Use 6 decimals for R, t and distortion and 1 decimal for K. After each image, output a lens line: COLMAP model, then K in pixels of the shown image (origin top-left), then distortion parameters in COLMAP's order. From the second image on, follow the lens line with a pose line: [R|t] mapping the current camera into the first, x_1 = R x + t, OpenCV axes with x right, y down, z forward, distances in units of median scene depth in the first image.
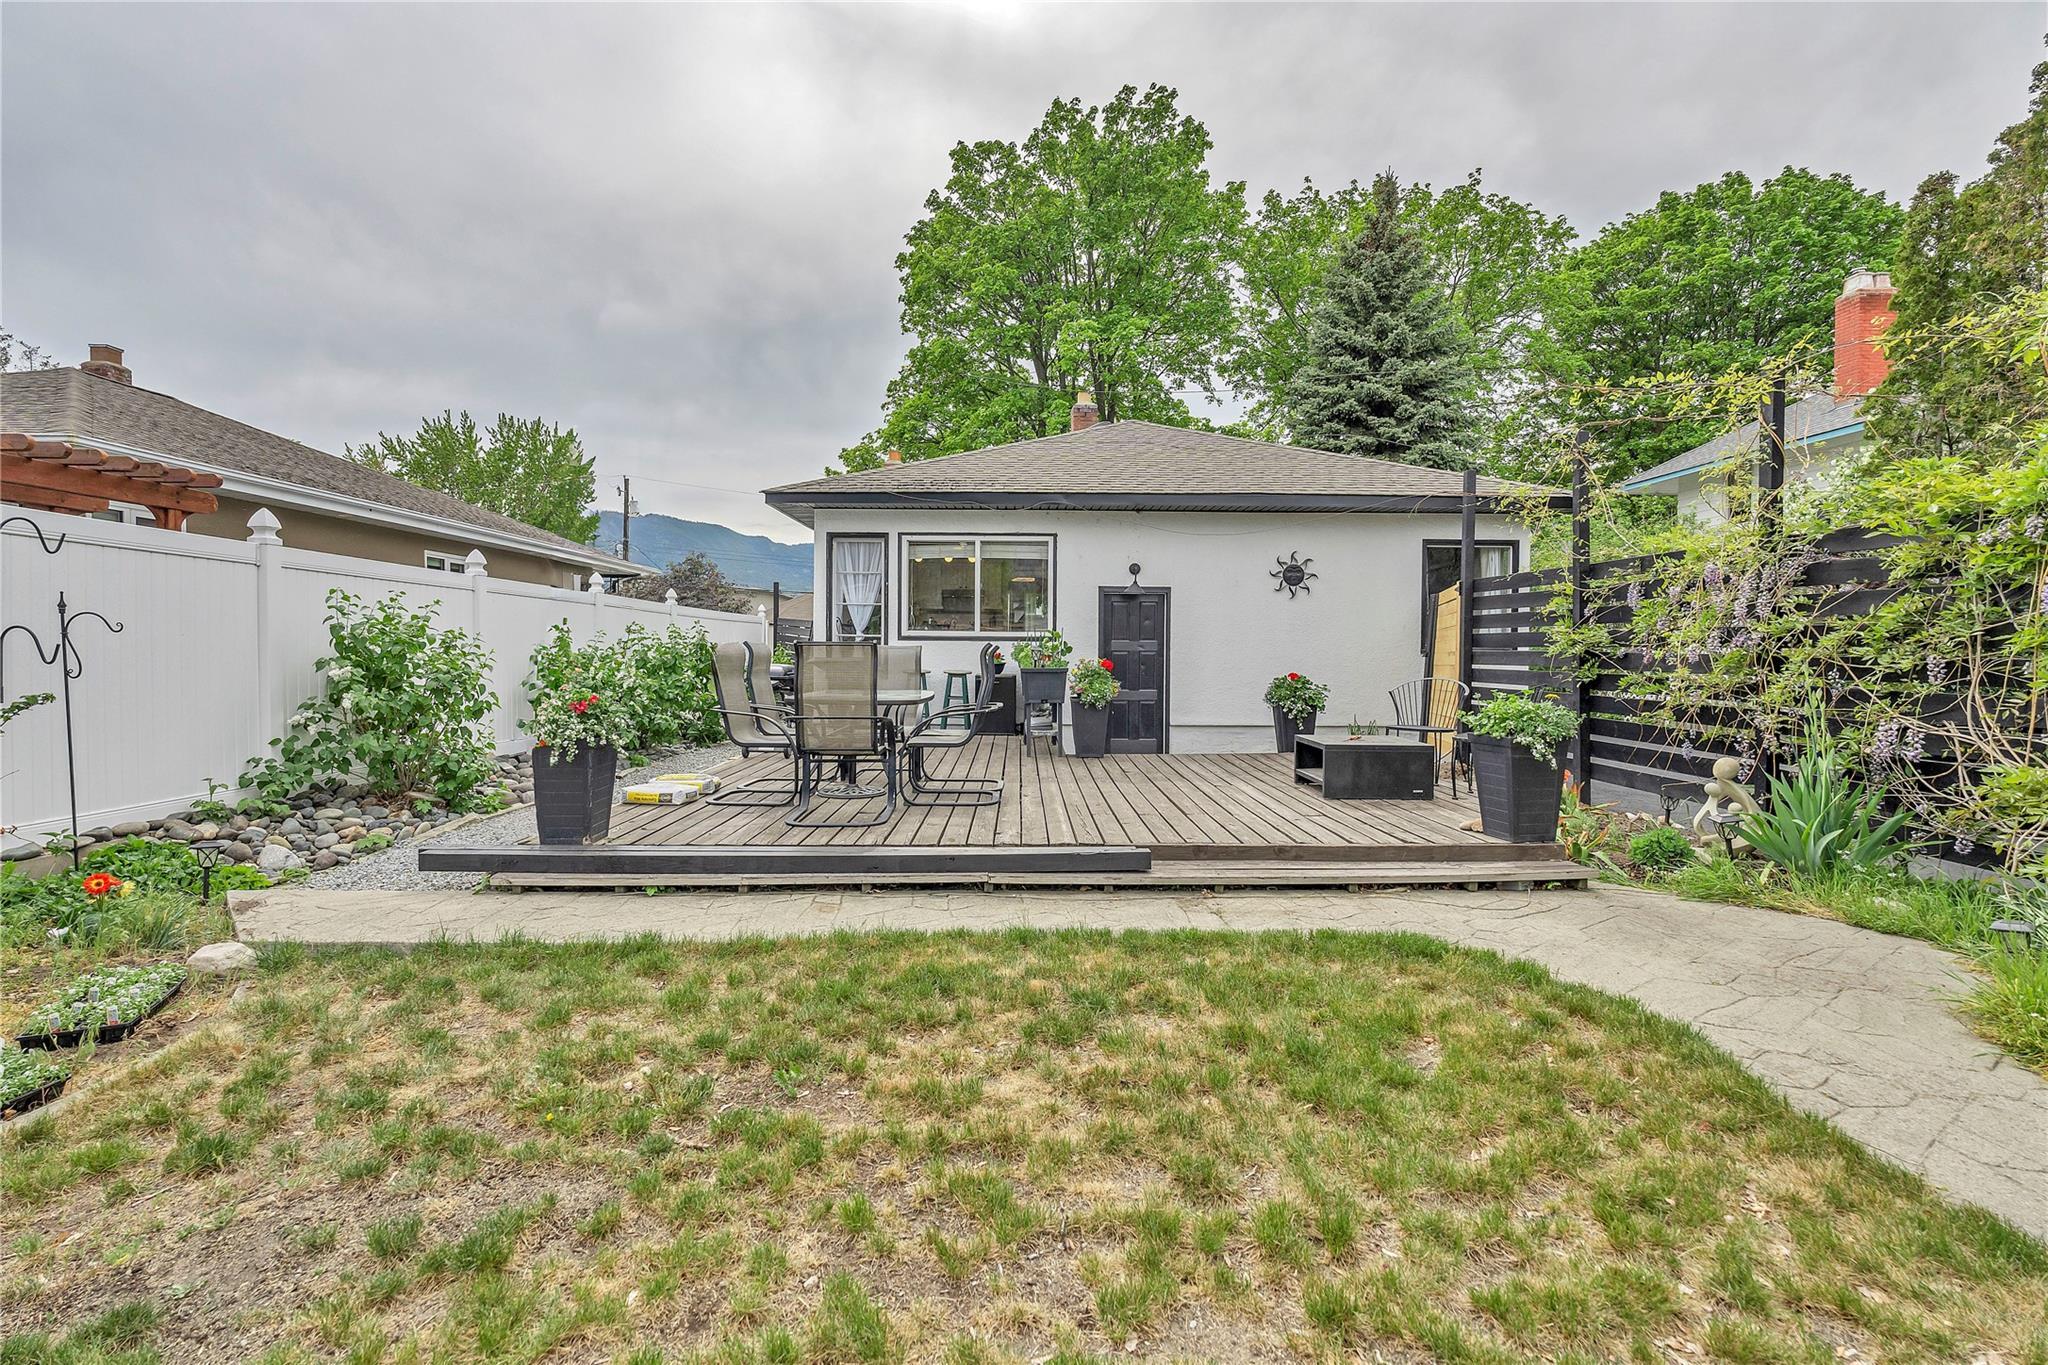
lens RADIAL K [[915.8, 0, 1037.3], [0, 915.8, 659.2], [0, 0, 1]] dist [-0.002870, 0.000031]
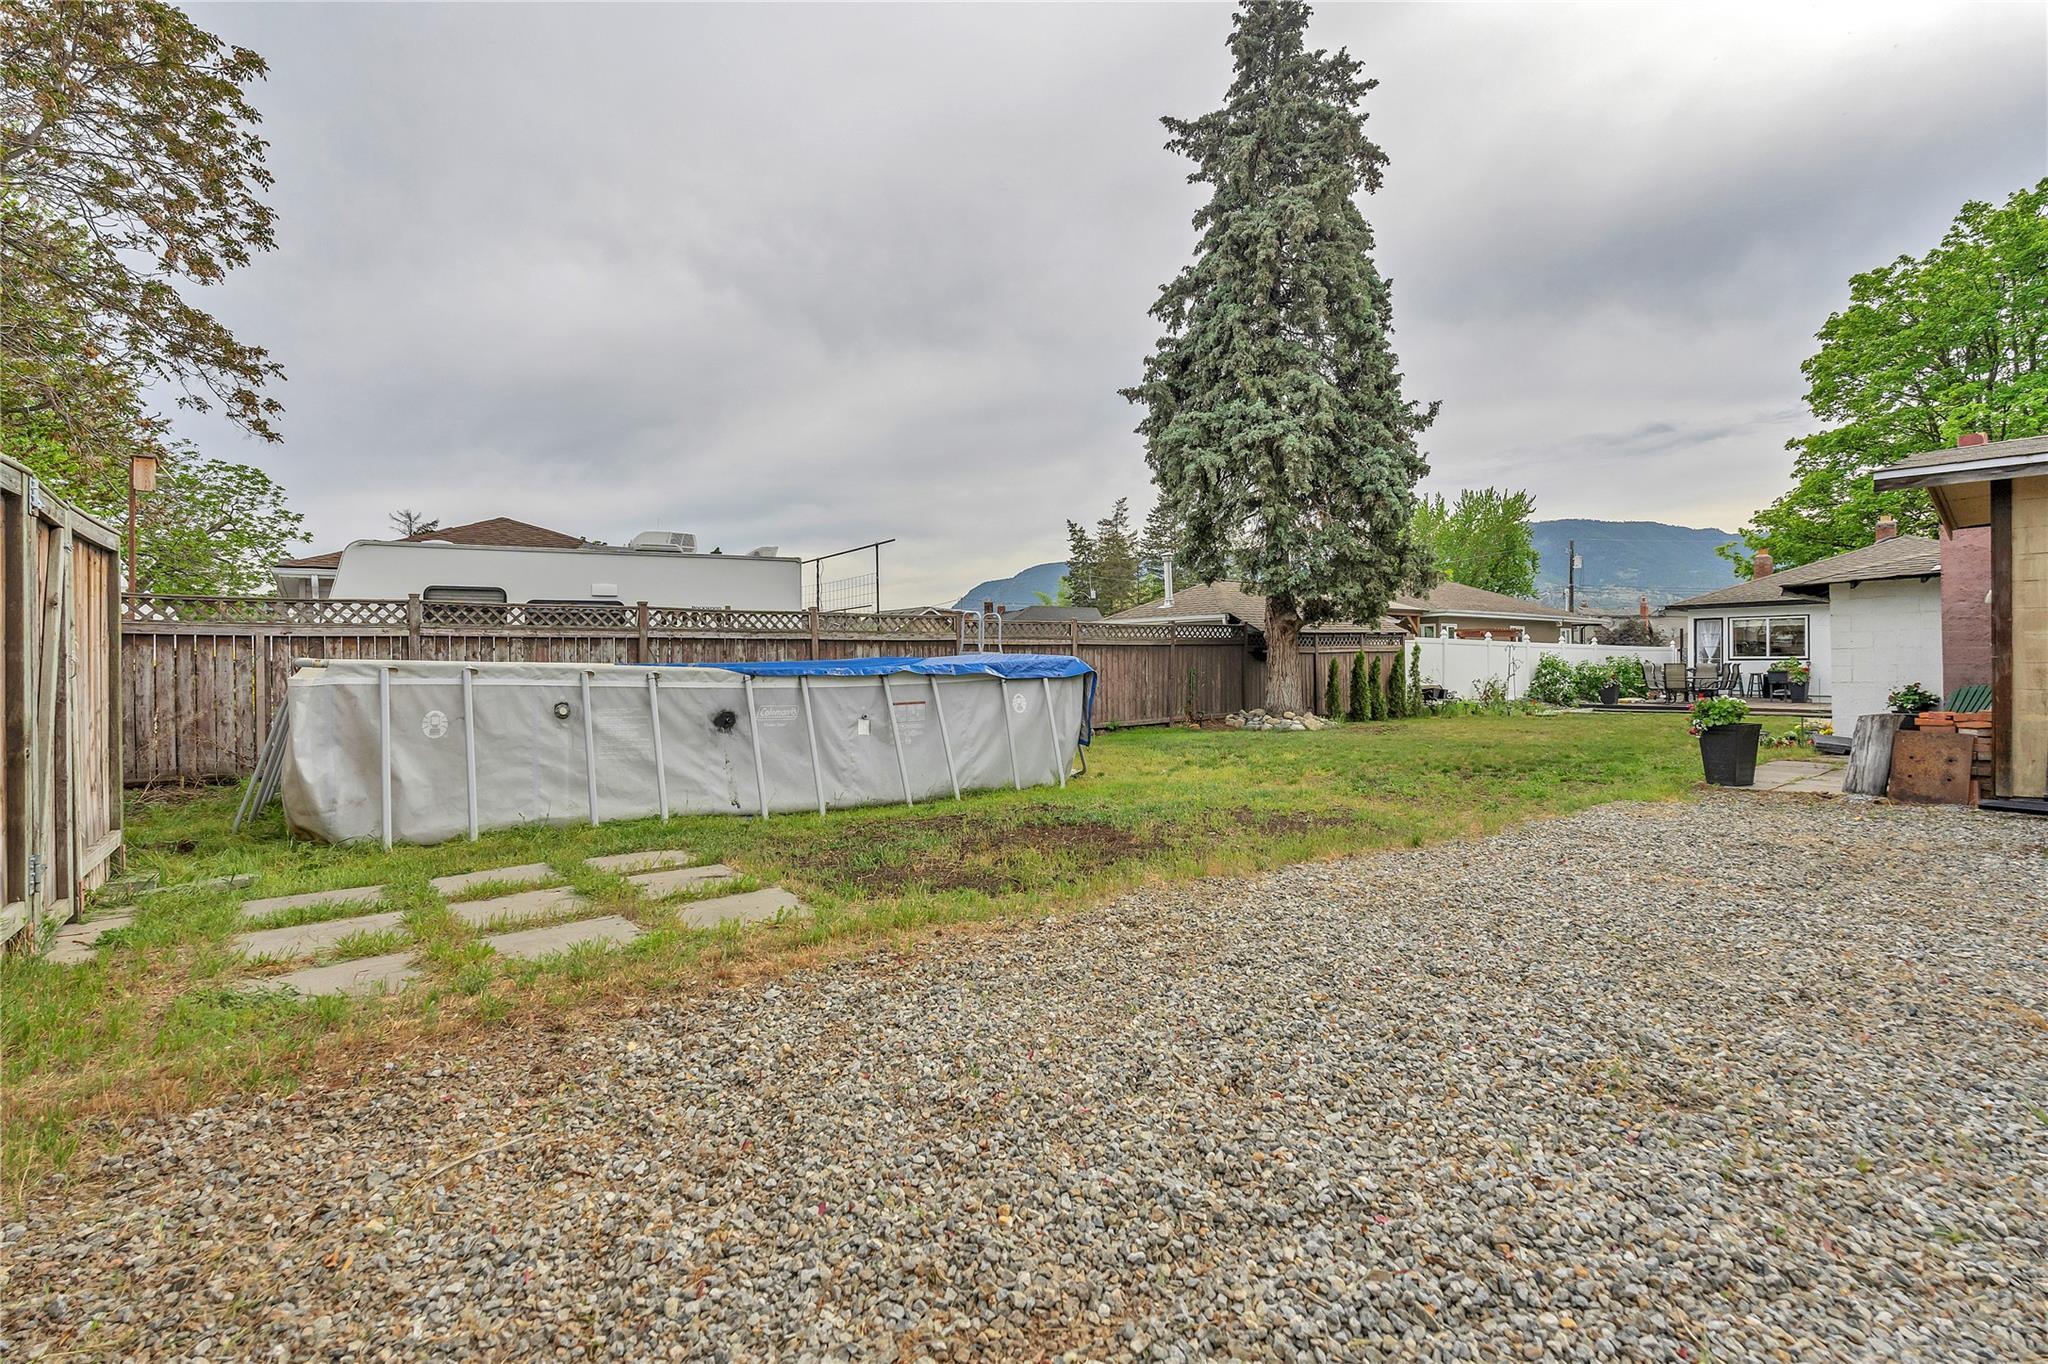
lens RADIAL K [[915.8, 0, 1028.1], [0, 915.8, 672.6], [0, 0, 1]] dist [-0.002870, 0.000031]
pose [[0.596214, 0.002946, -0.802820, 0.303868], [-0.006343, 0.999979, -0.001041, 0.011341], [0.802800, 0.005713, 0.596220, -0.865610]]
